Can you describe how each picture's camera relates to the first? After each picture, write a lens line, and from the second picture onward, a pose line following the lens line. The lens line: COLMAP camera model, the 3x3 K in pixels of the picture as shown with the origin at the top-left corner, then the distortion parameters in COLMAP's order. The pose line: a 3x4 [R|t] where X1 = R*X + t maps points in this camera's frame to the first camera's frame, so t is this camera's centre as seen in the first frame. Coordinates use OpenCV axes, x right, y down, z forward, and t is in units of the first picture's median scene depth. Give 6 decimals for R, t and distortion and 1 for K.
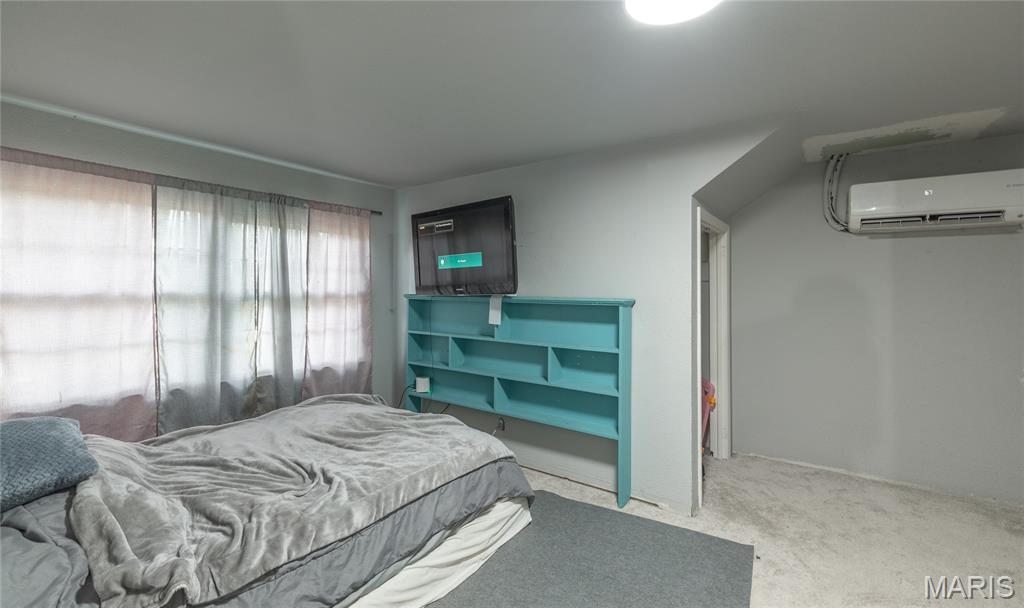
lens RADIAL K [[447.1, 0, 513.1], [0, 447.1, 281.1], [0, 0, 1]] dist [-0.000010, 0.000063]
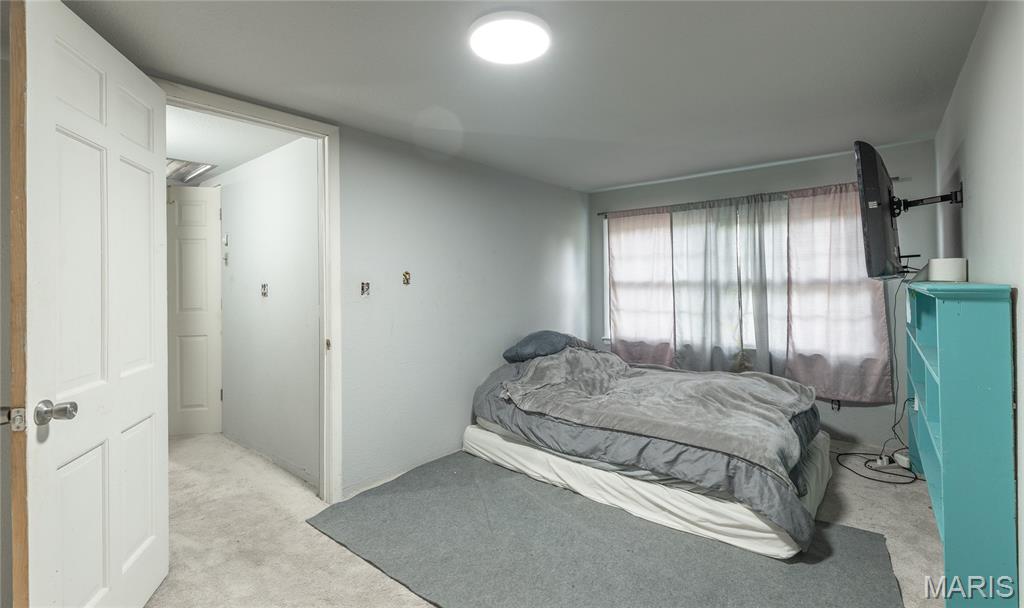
lens RADIAL K [[447.1, 0, 513.1], [0, 447.1, 281.1], [0, 0, 1]] dist [-0.000010, 0.000063]
pose [[-0.064142, -0.007338, -0.997914, 0.724101], [0.034382, 0.999363, -0.009558, 0.020952], [0.997348, -0.034923, -0.063849, 0.475267]]
